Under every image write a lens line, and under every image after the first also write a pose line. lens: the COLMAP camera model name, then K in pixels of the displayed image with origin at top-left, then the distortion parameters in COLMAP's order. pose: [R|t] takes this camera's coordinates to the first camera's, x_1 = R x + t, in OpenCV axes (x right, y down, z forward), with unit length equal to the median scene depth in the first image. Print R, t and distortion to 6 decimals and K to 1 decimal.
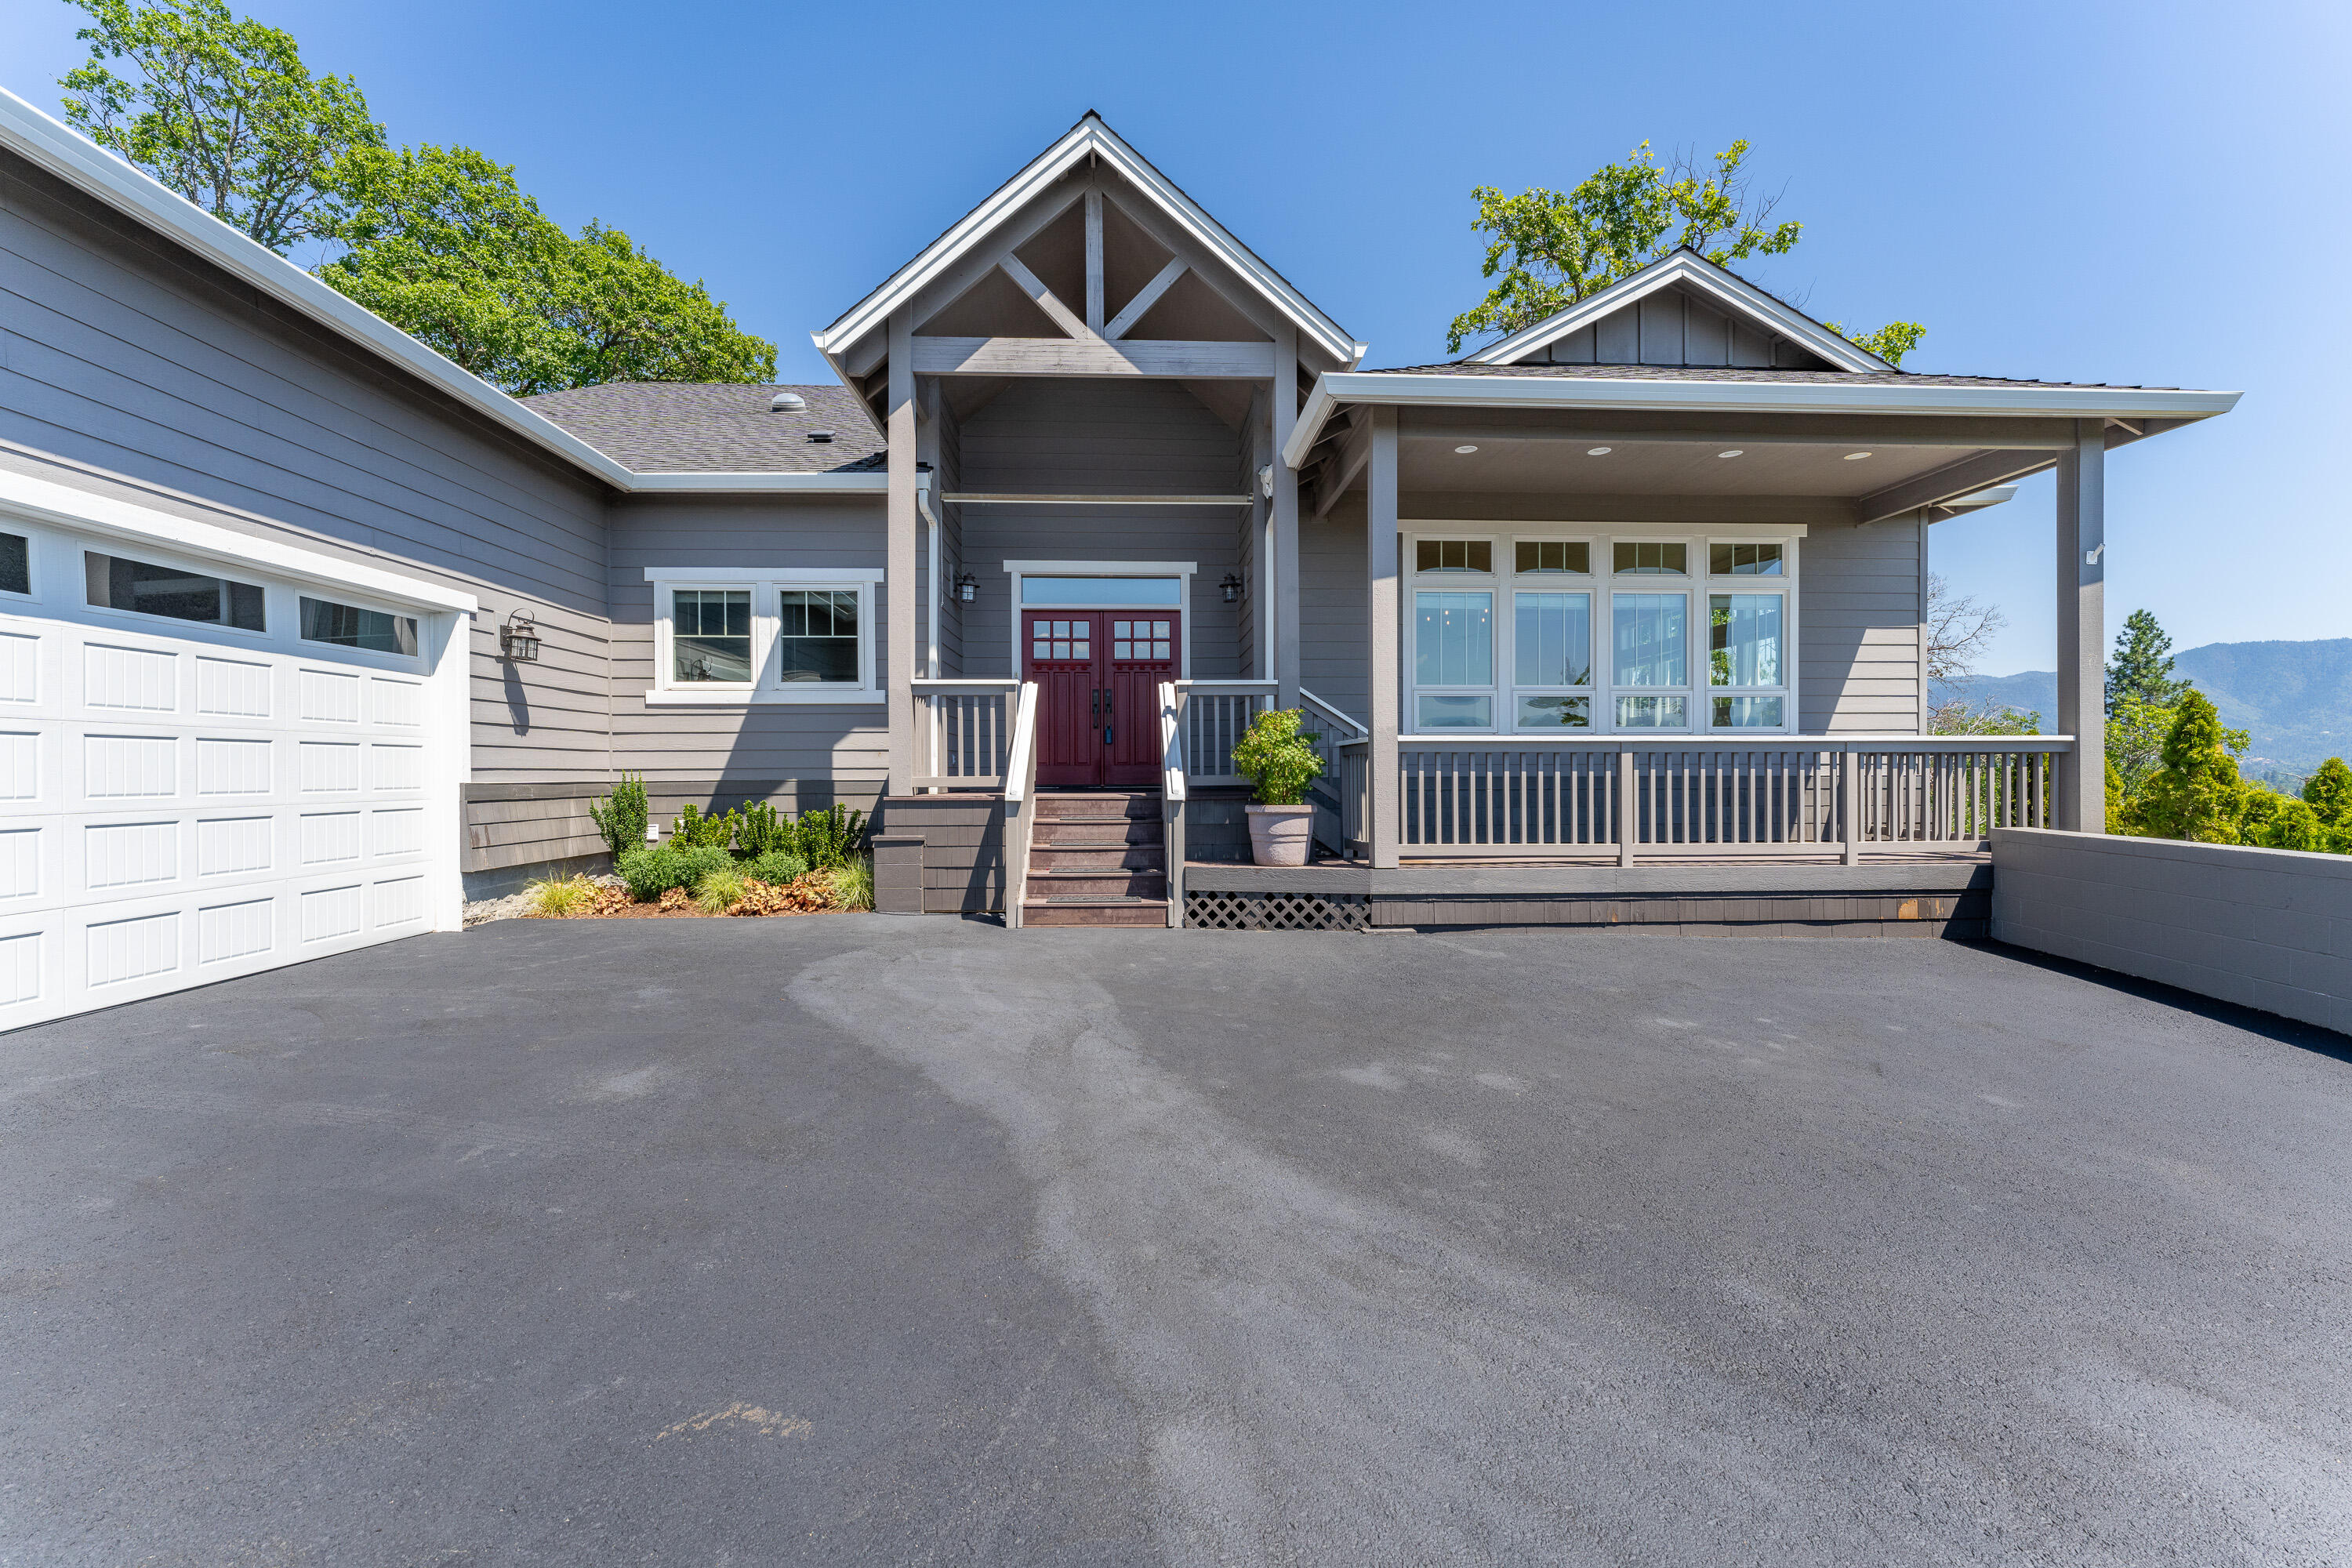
lens RADIAL K [[932.6, 0, 1178.5], [0, 932.6, 781.5], [0, 0, 1]] dist [0.000784, -0.000445]
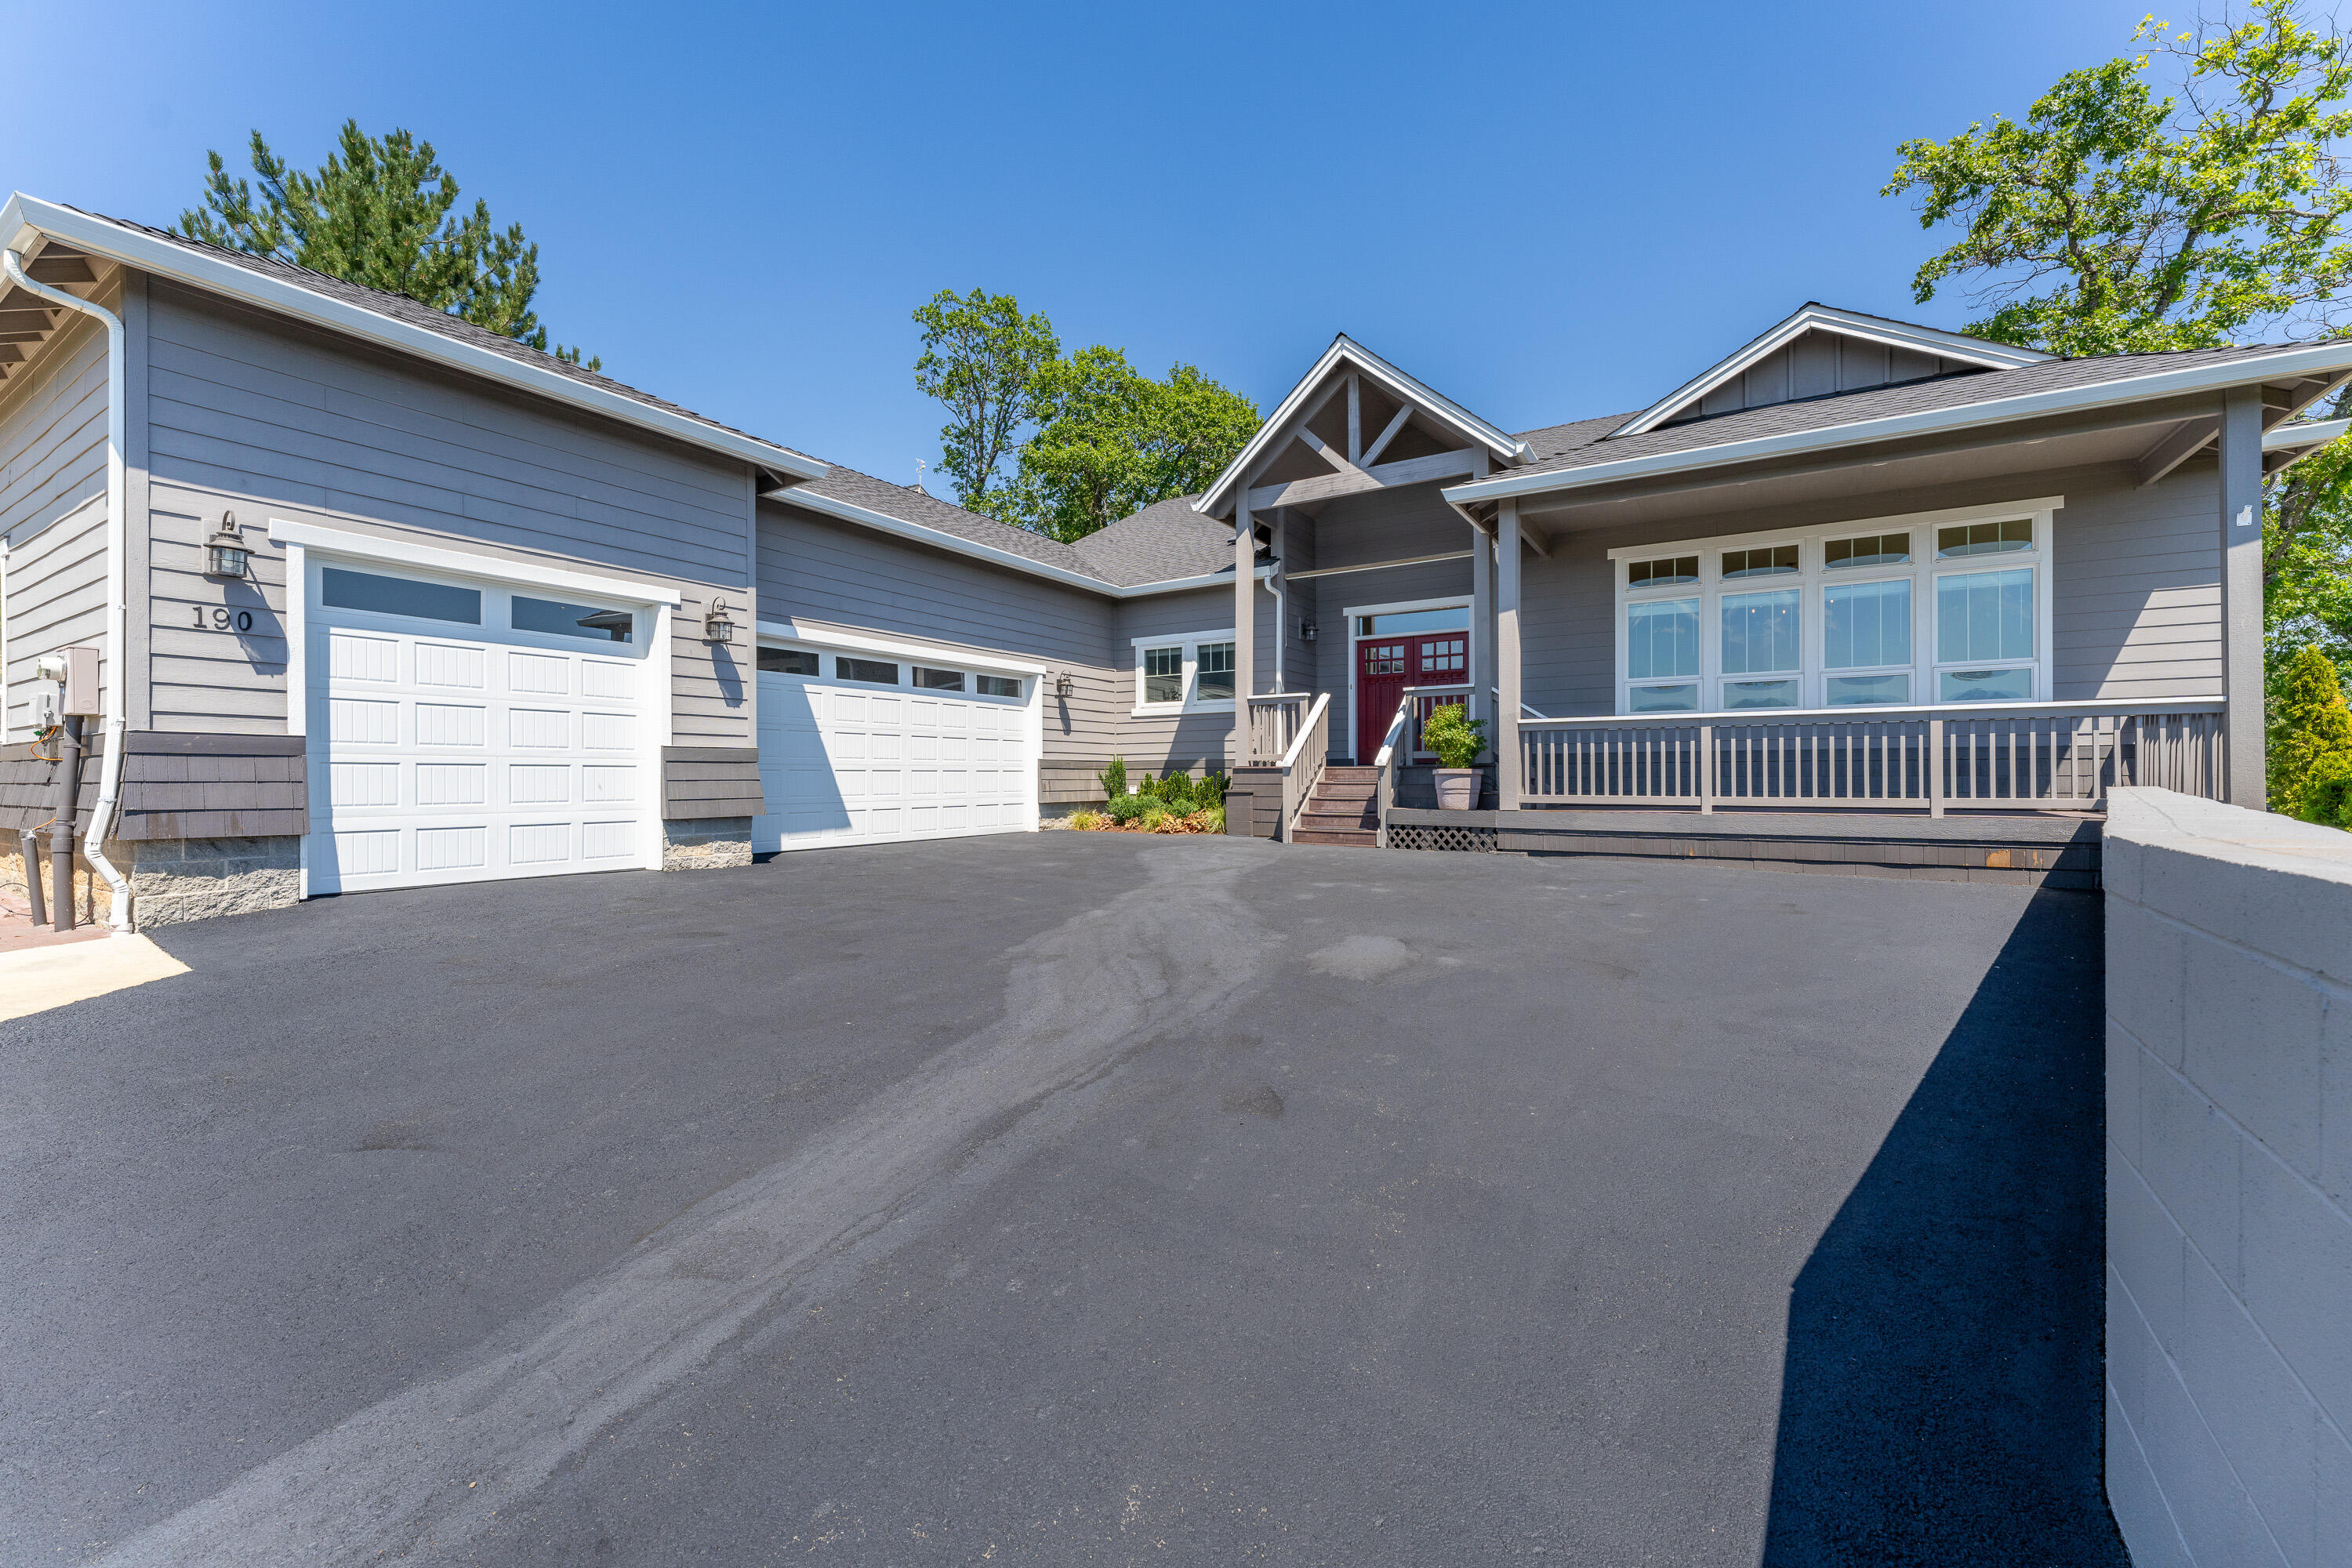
lens RADIAL K [[932.6, 0, 1182.5], [0, 932.6, 778.4], [0, 0, 1]] dist [0.000784, -0.000445]
pose [[0.827294, 0.000452, -0.561770, 0.550148], [-0.004527, 0.999973, -0.005861, 0.047581], [0.561751, 0.007392, 0.827273, -0.438164]]
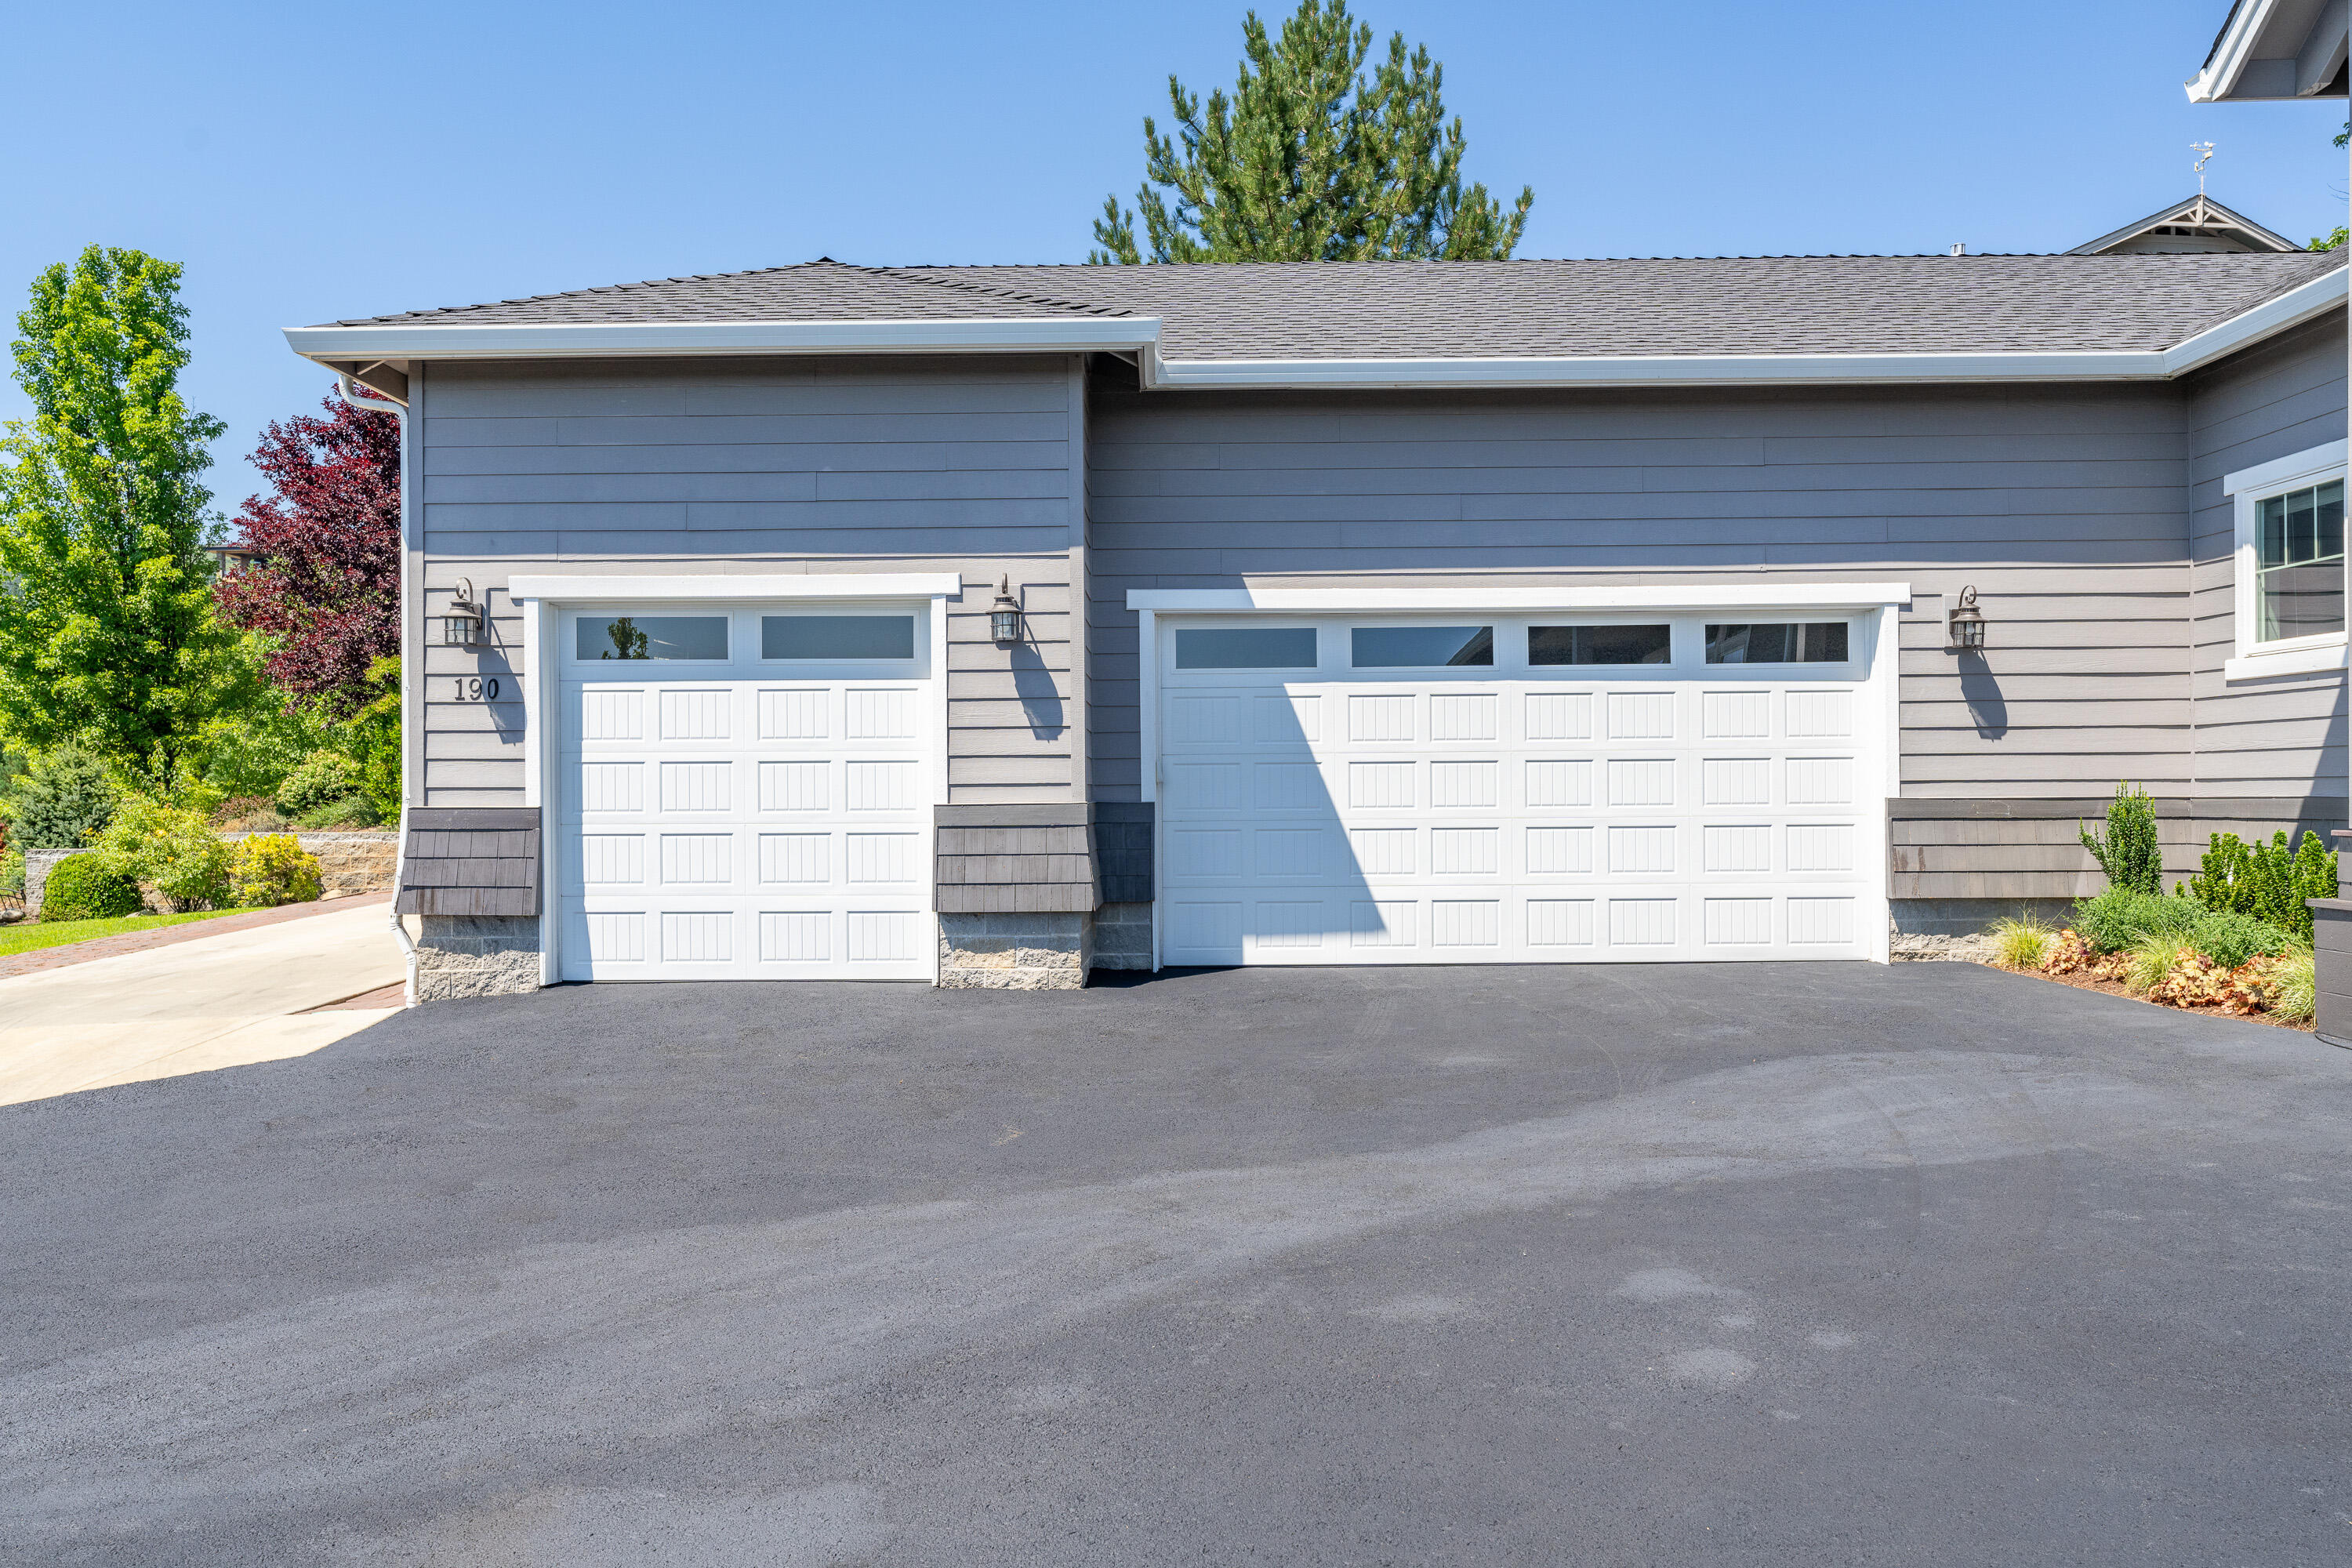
lens RADIAL K [[1501.7, 0, 1180.9], [0, 1501.7, 782.8], [0, 0, 1]] dist [0.000399, 0.005980]
pose [[-0.067038, -0.000814, -0.997750, 0.618606], [-0.002152, 0.999997, -0.000671, -0.008966], [0.997748, 0.002102, -0.067040, 0.371807]]
